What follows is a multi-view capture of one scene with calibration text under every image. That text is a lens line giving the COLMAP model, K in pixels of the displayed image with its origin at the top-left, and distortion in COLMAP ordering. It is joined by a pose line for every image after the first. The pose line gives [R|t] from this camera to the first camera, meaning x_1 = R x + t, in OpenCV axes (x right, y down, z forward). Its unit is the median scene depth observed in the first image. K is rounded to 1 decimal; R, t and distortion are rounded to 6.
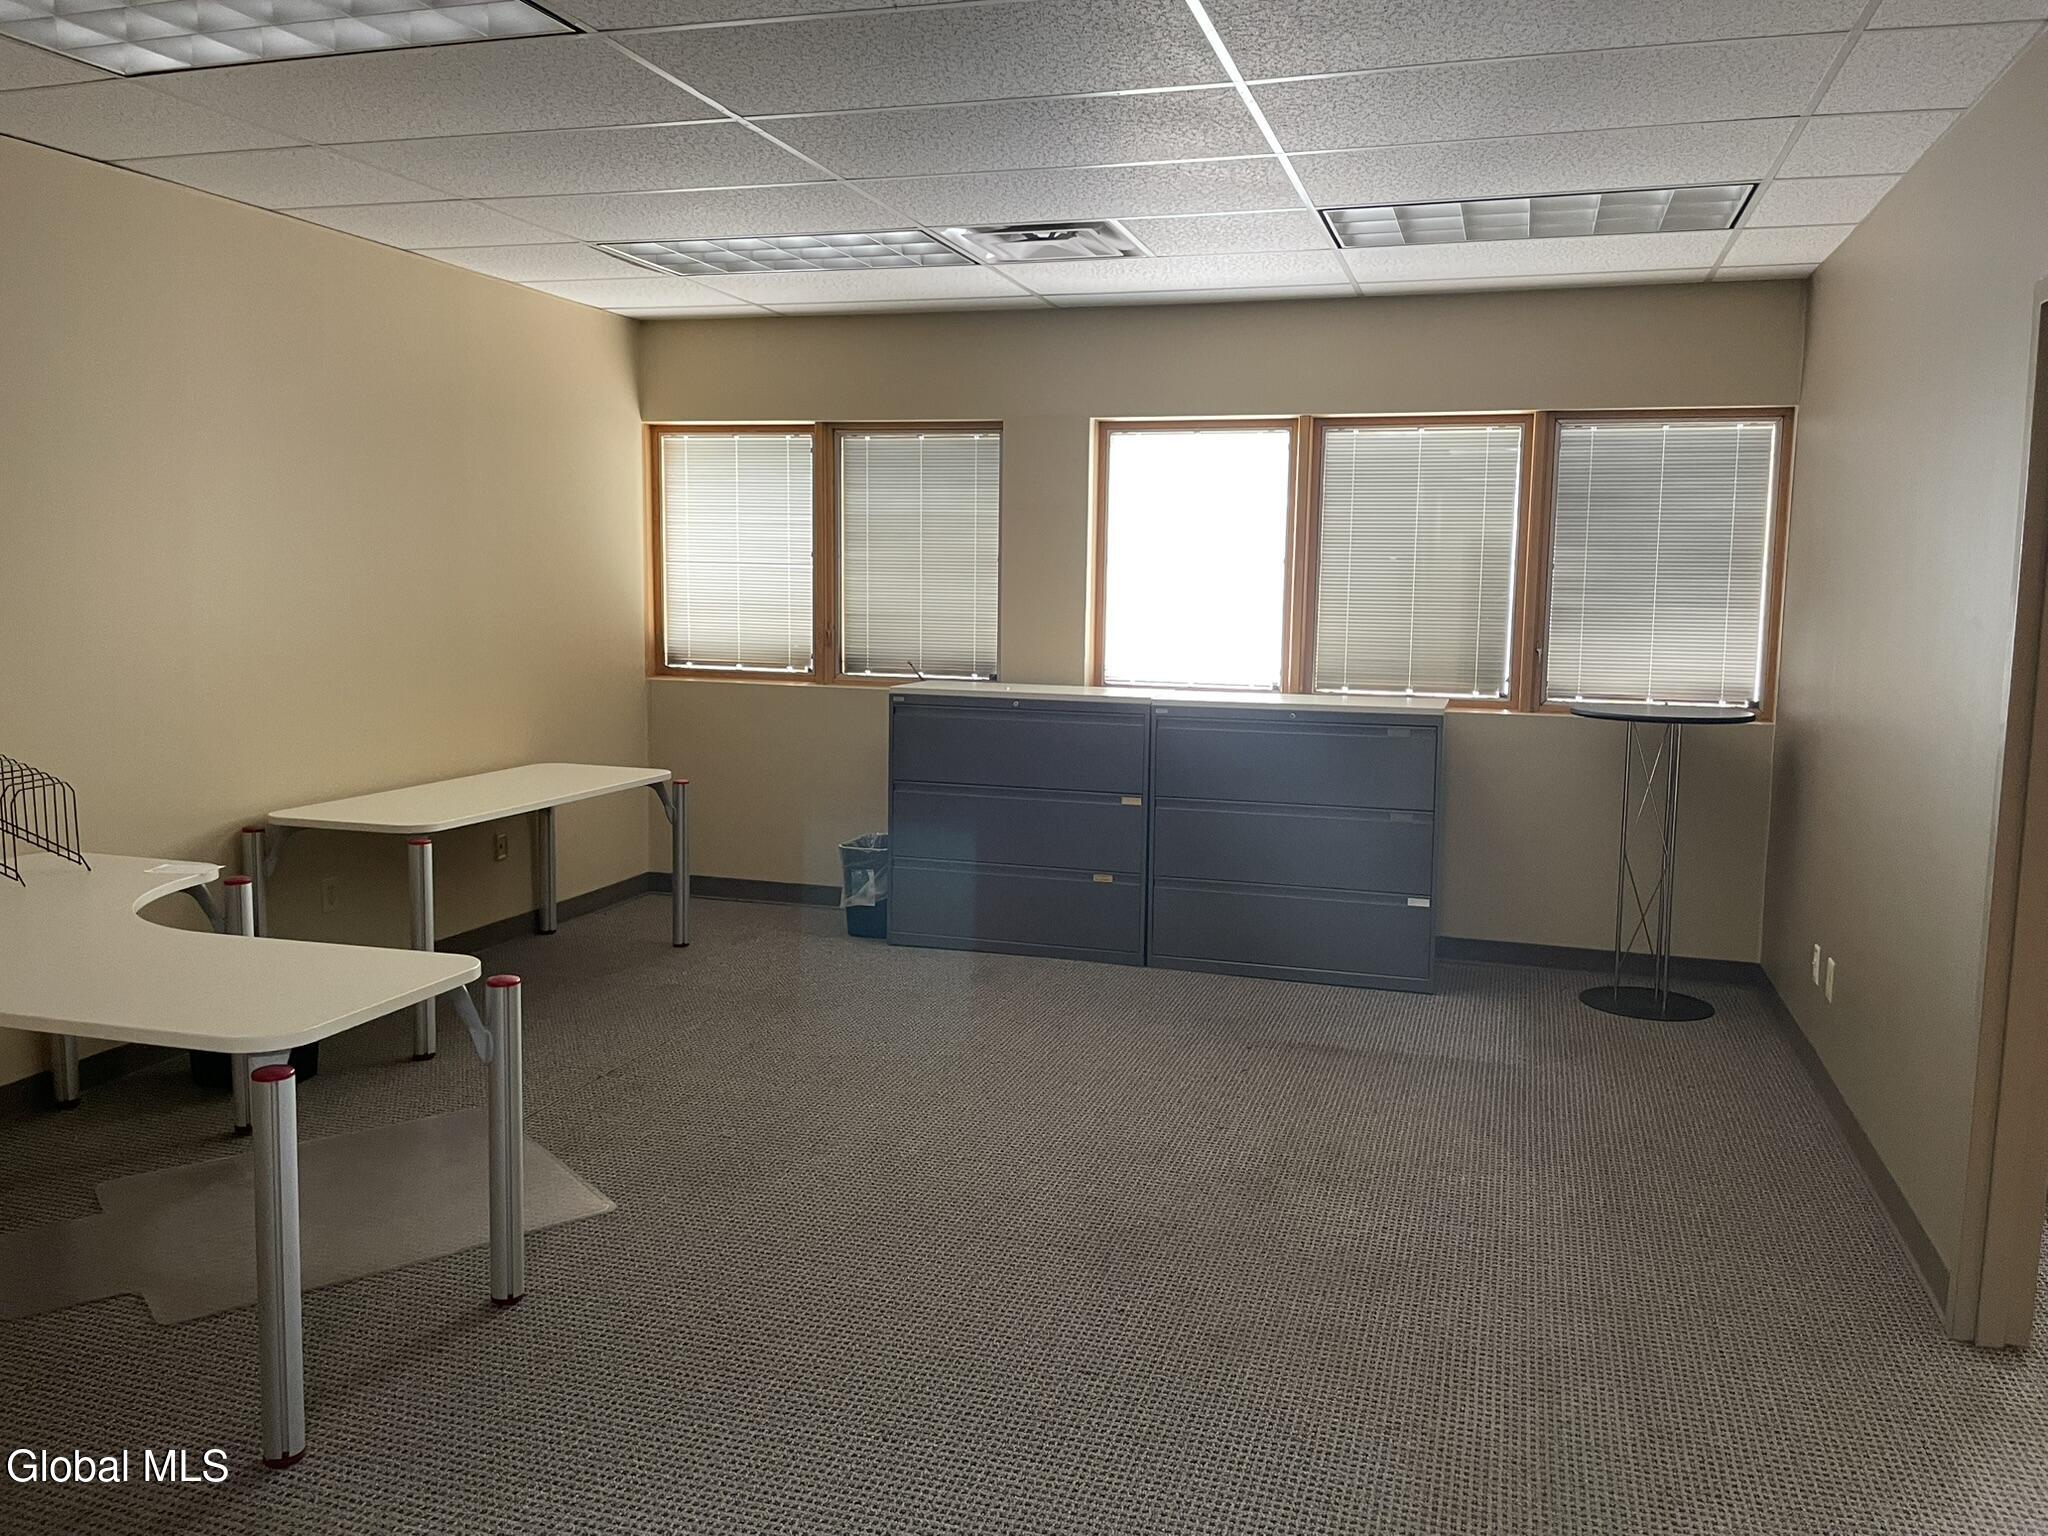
lens RADIAL K [[1556.9, 0, 1065.2], [0, 1556.9, 764.8], [0, 0, 1]] dist [0.063741, -0.000839]
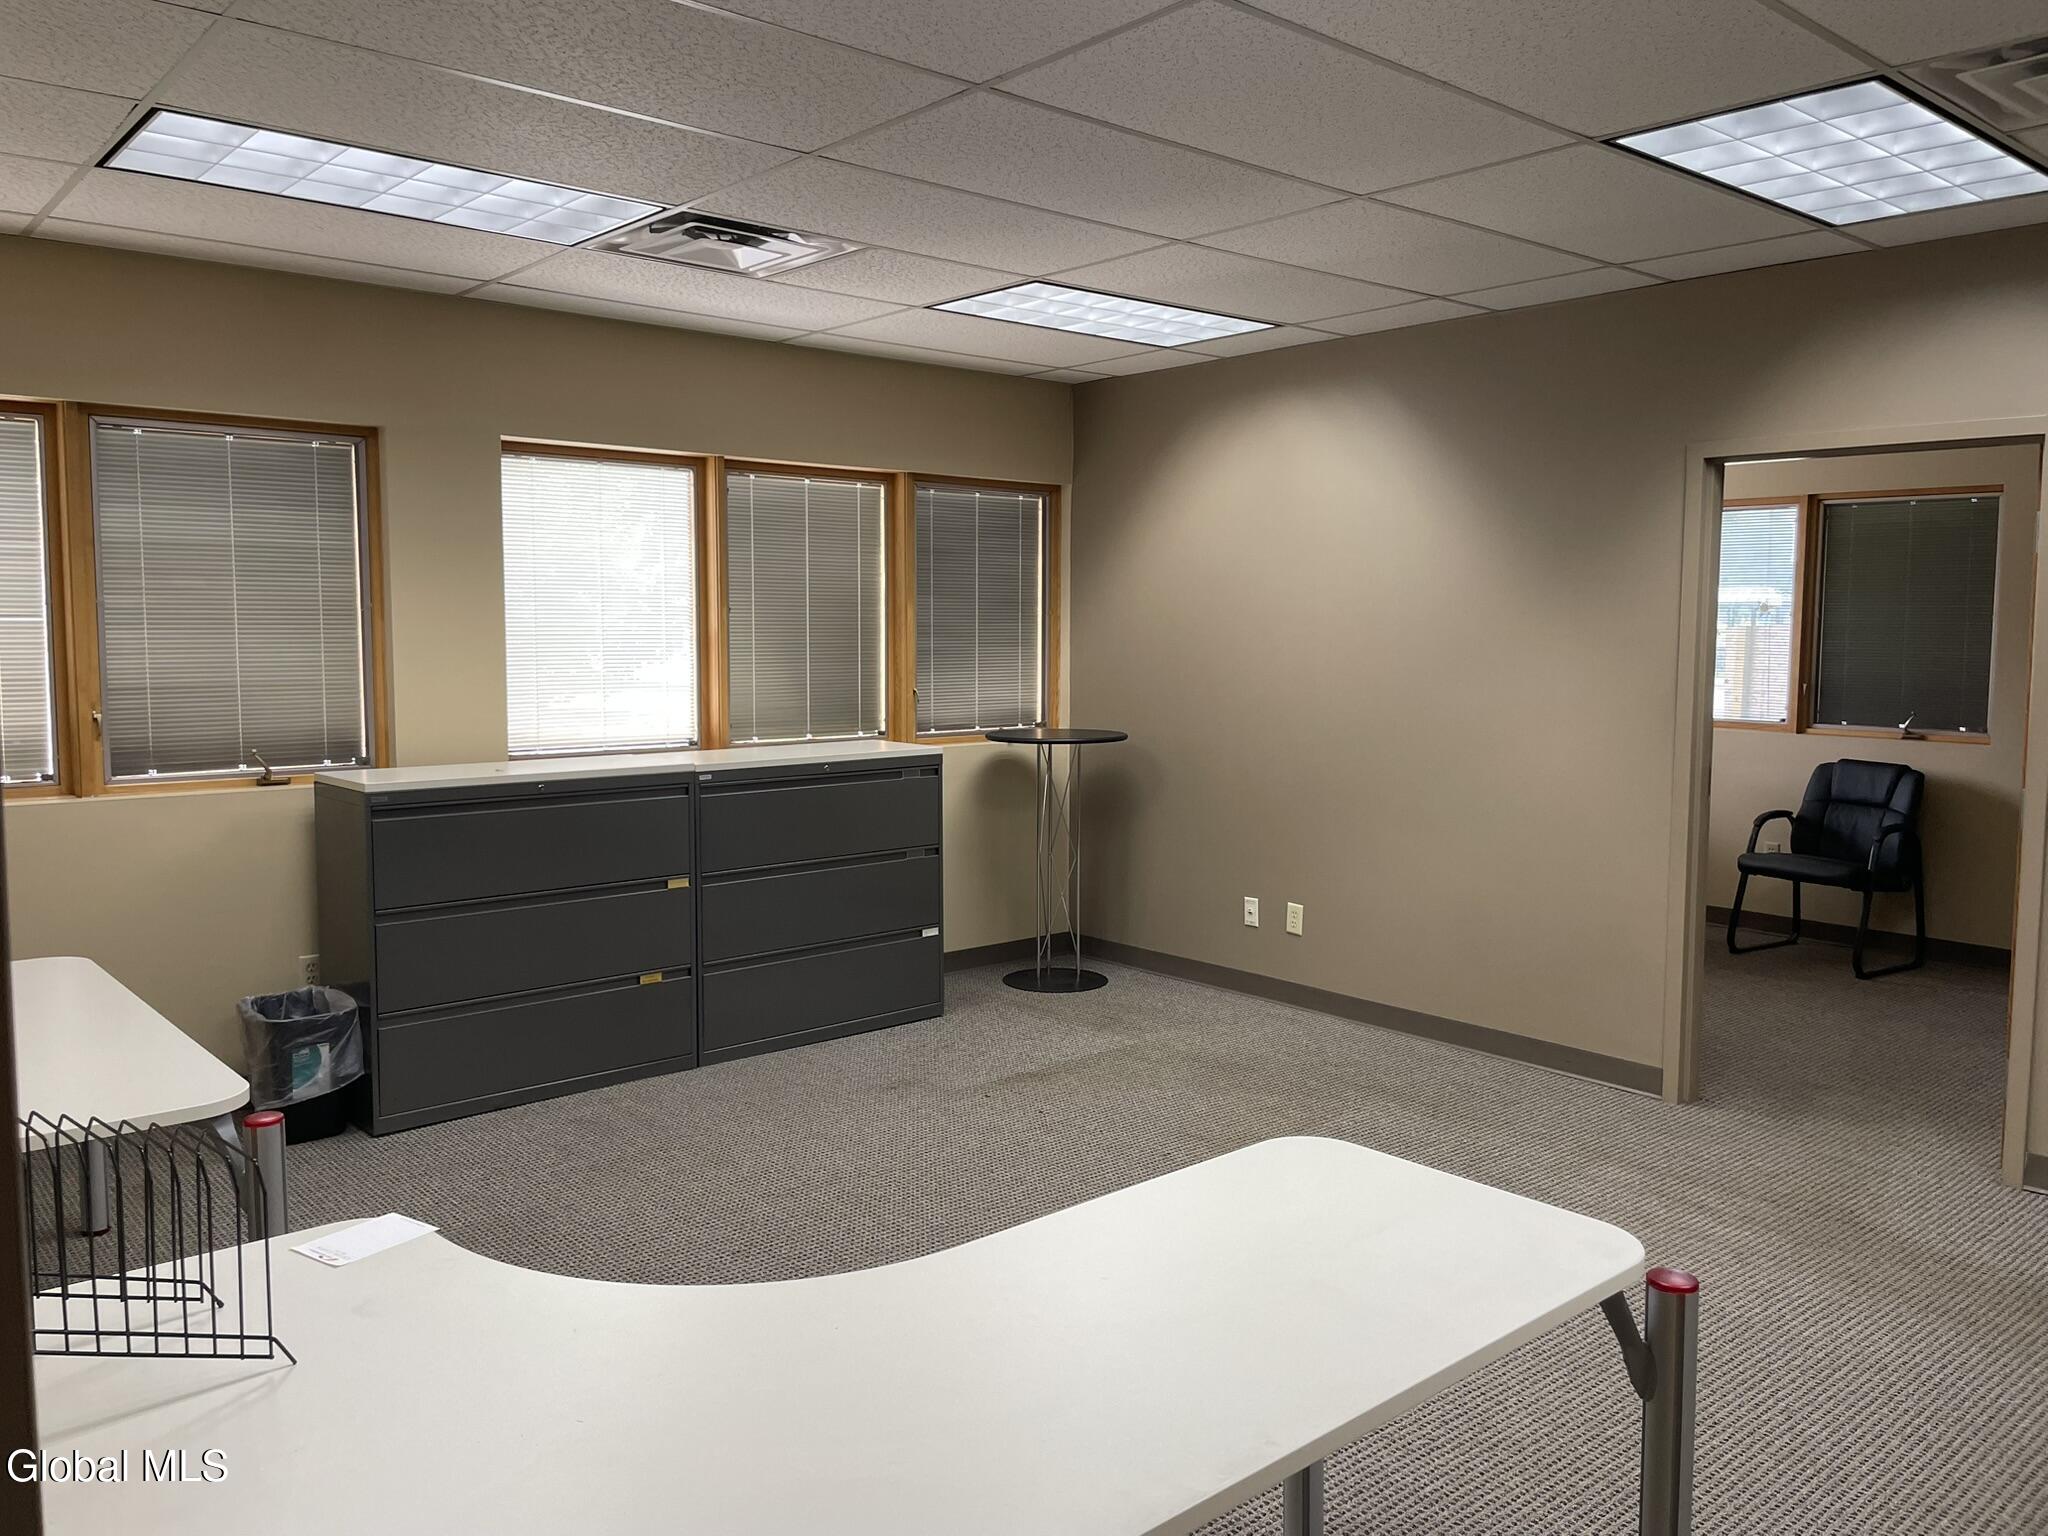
lens RADIAL K [[1556.9, 0, 1030.5], [0, 1556.9, 763.1], [0, 0, 1]] dist [0.063741, -0.000839]
pose [[0.527164, -0.096108, 0.844311, -0.562526], [0.102503, 0.993521, 0.049092, -0.064224], [-0.843558, 0.060665, 0.533600, 0.337704]]
